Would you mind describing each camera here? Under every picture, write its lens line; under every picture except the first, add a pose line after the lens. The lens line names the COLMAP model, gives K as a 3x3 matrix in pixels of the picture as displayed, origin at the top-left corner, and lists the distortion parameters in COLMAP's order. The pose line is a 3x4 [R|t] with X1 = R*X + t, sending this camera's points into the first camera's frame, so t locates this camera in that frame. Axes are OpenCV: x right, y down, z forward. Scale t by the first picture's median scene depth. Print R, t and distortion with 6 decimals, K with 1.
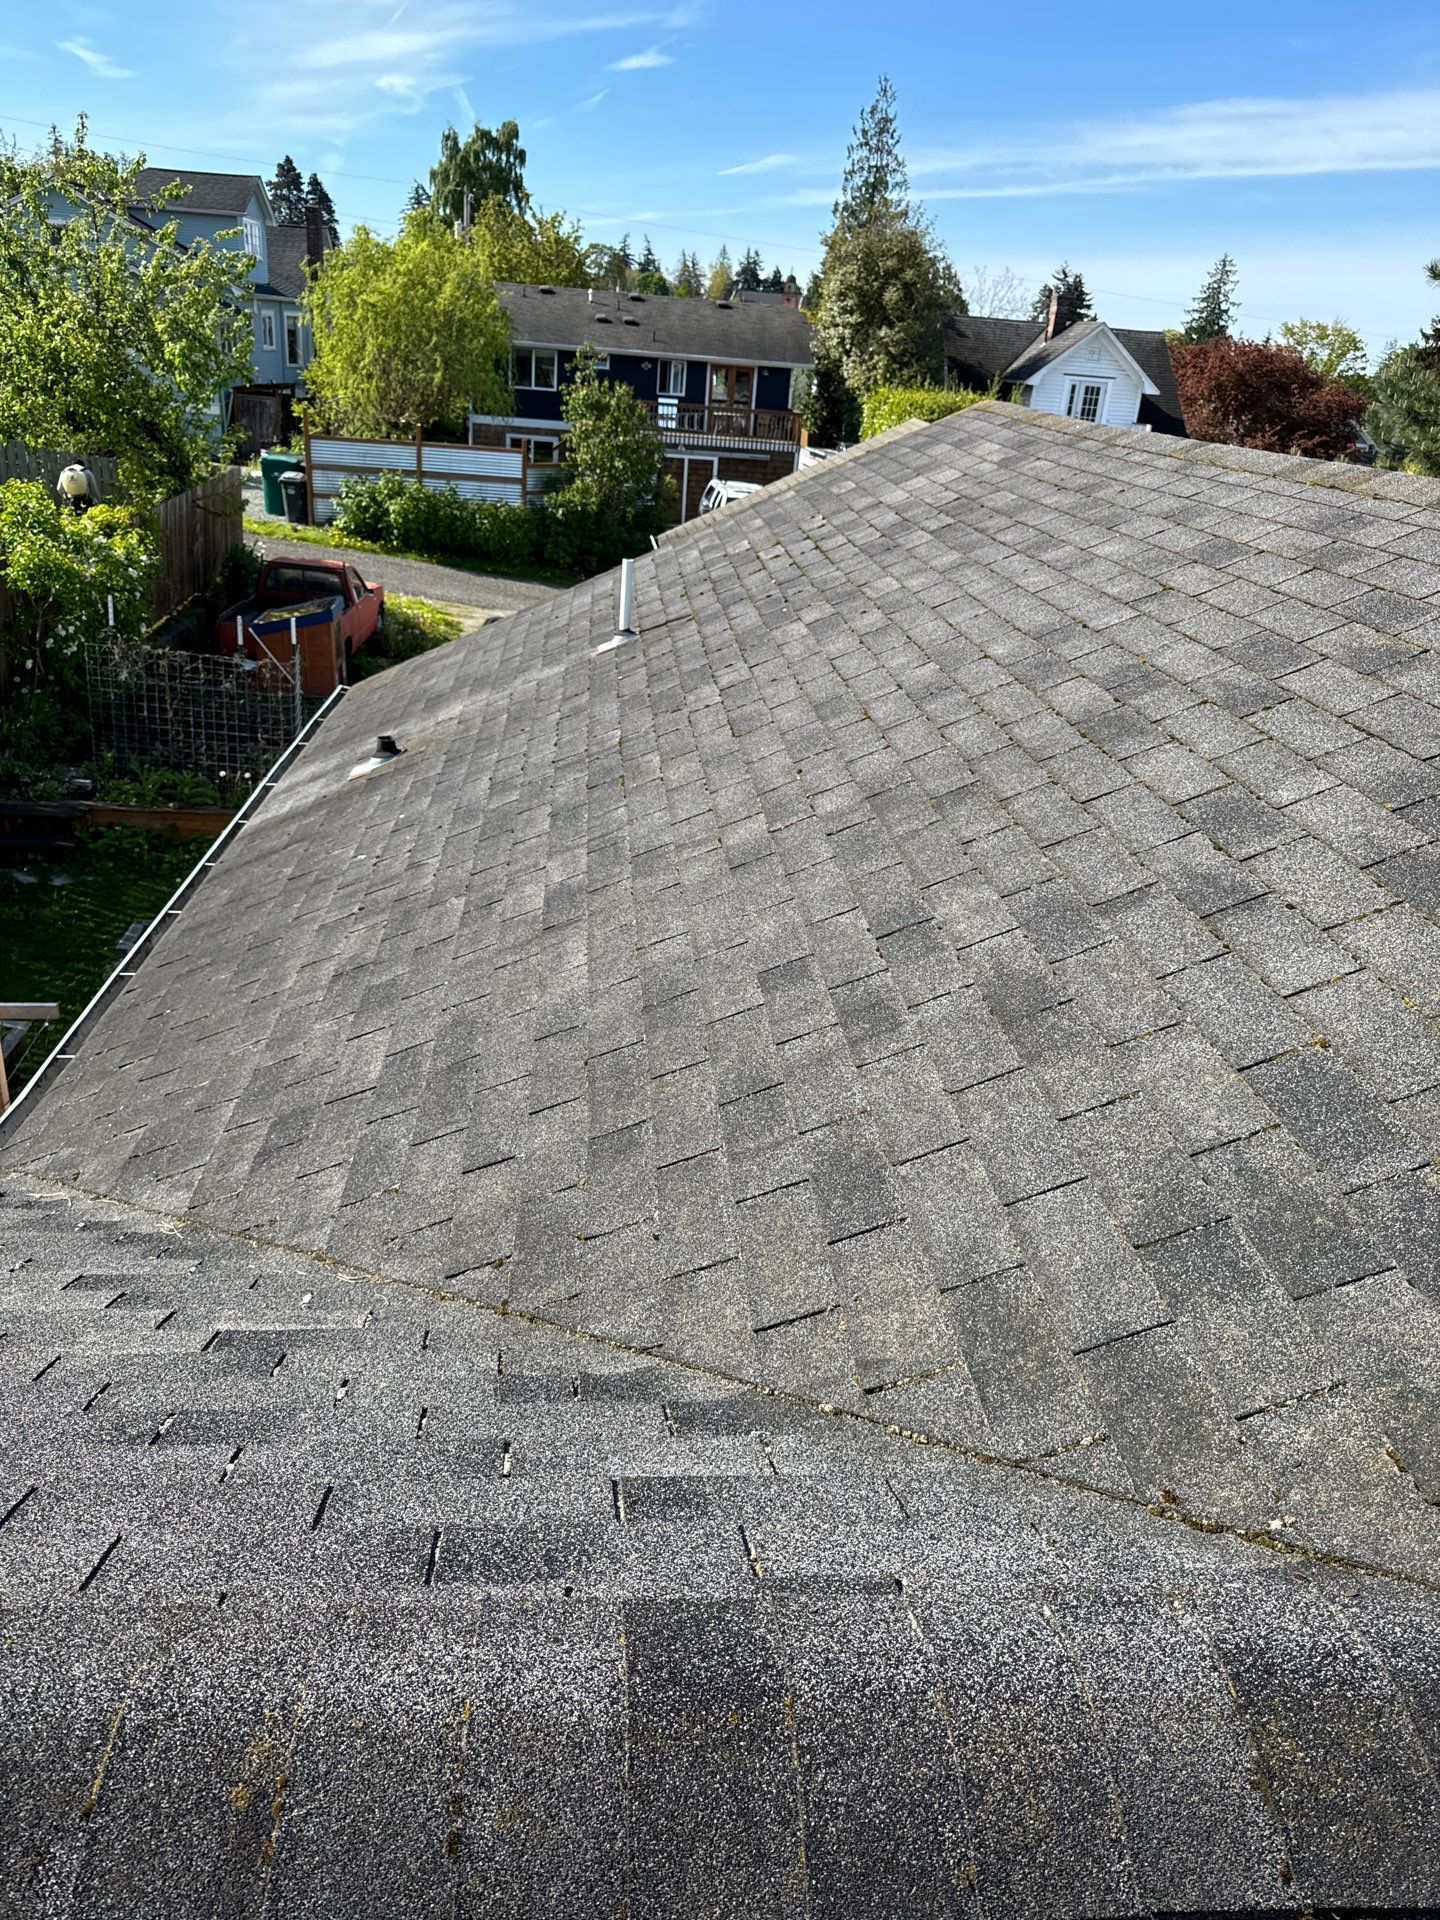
lens RADIAL K [[1370.9, 0, 720.0], [0, 1370.9, 960.0], [0, 0, 1]] dist [0.031722, -0.040563]
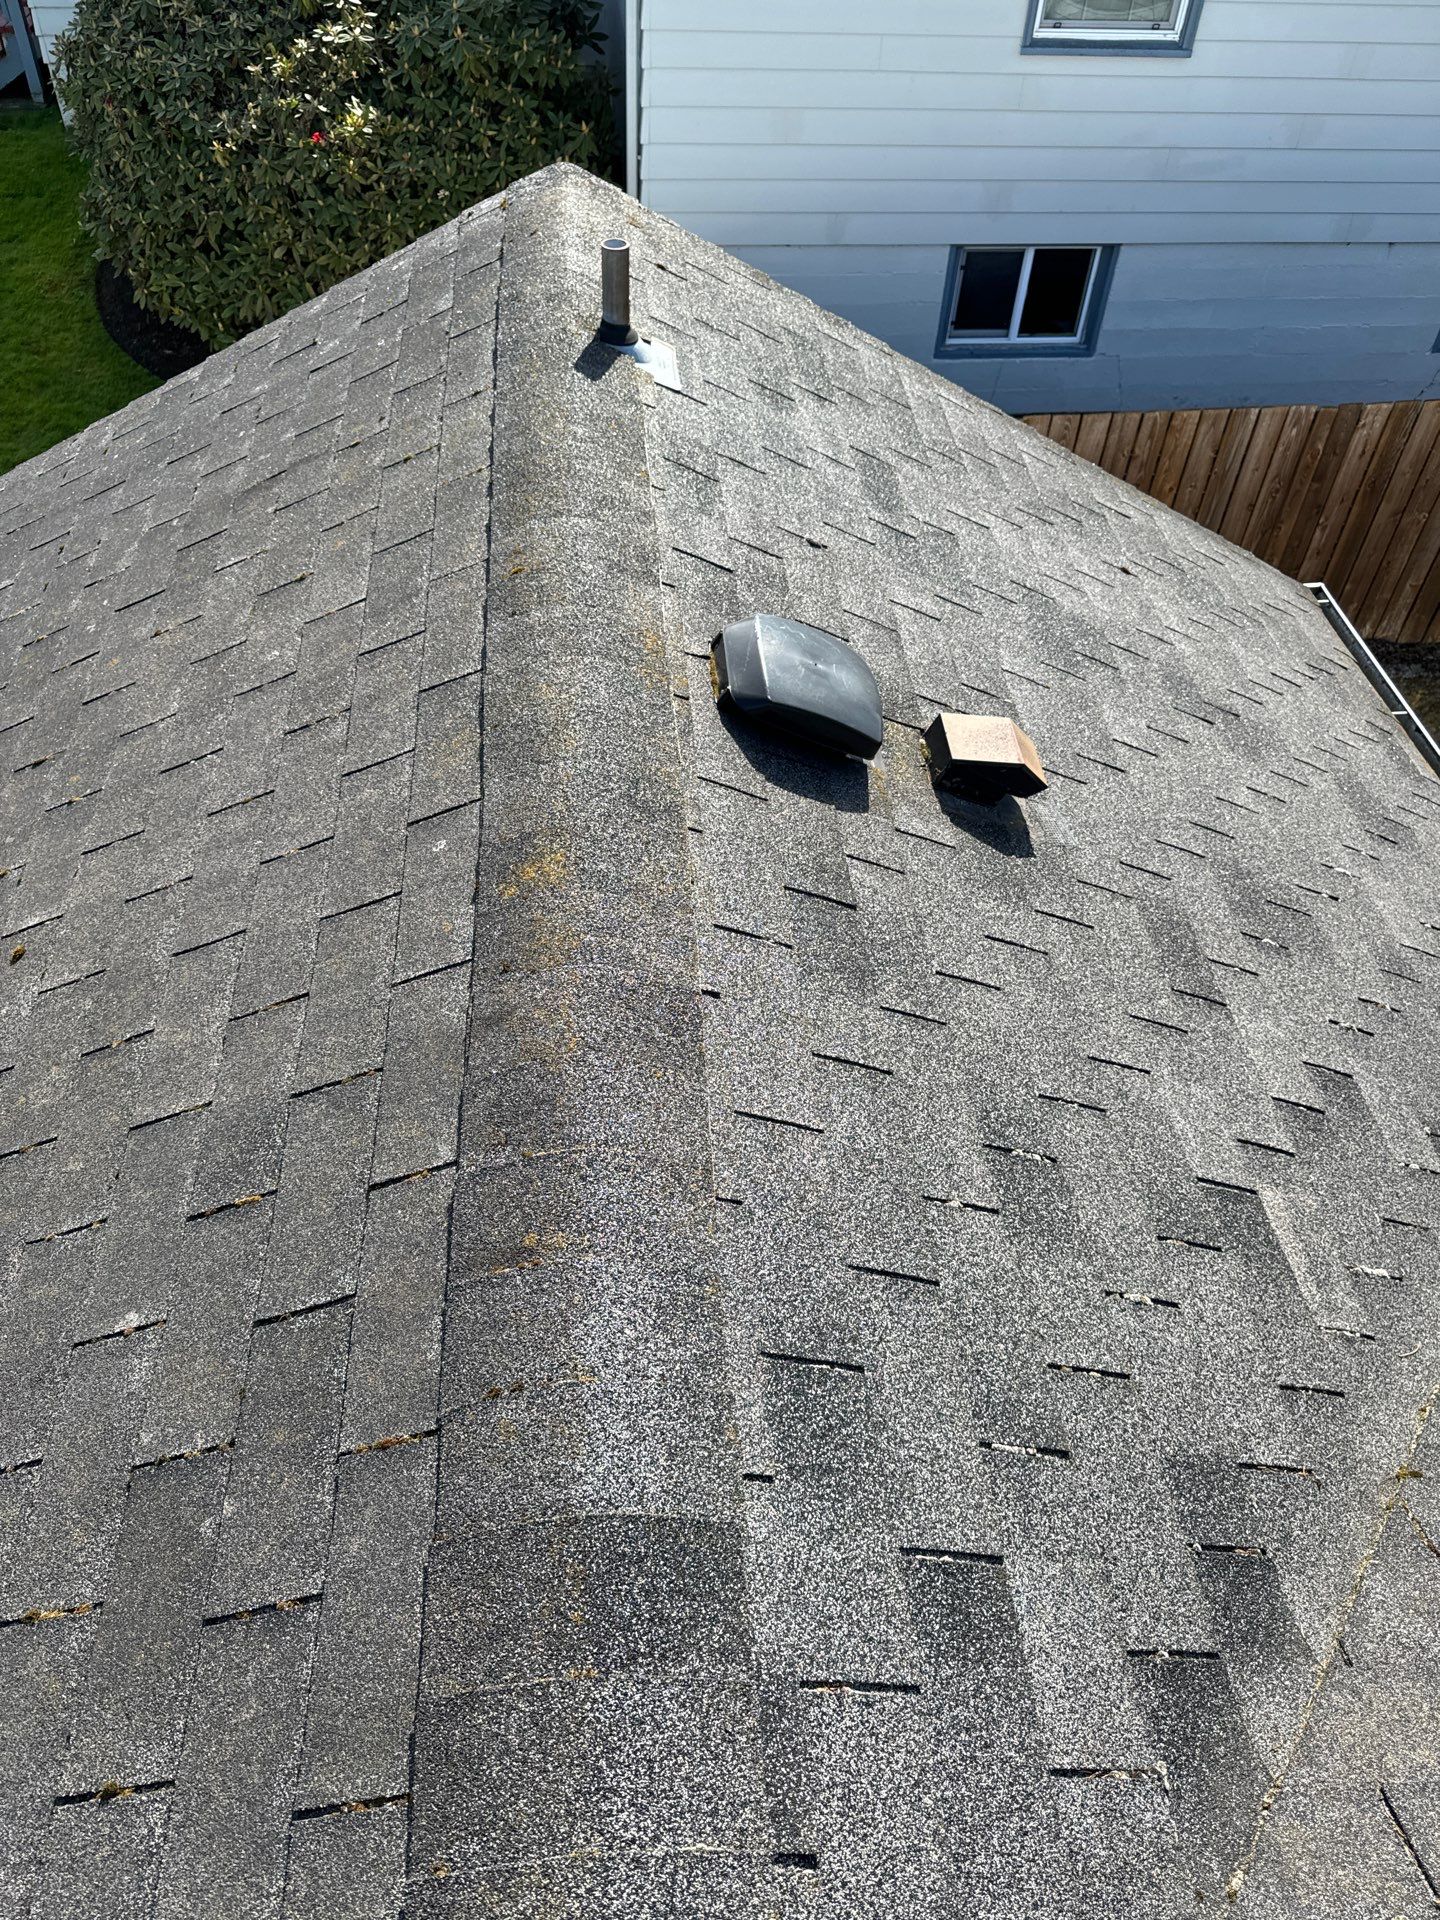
lens RADIAL K [[1370.9, 0, 720.0], [0, 1370.9, 960.0], [0, 0, 1]] dist [0.031722, -0.040563]
pose [[-0.002394, 0.691554, -0.722321, 0.424757], [-0.466904, 0.637983, 0.612355, -0.475924], [0.884305, 0.338720, 0.321362, 0.575535]]
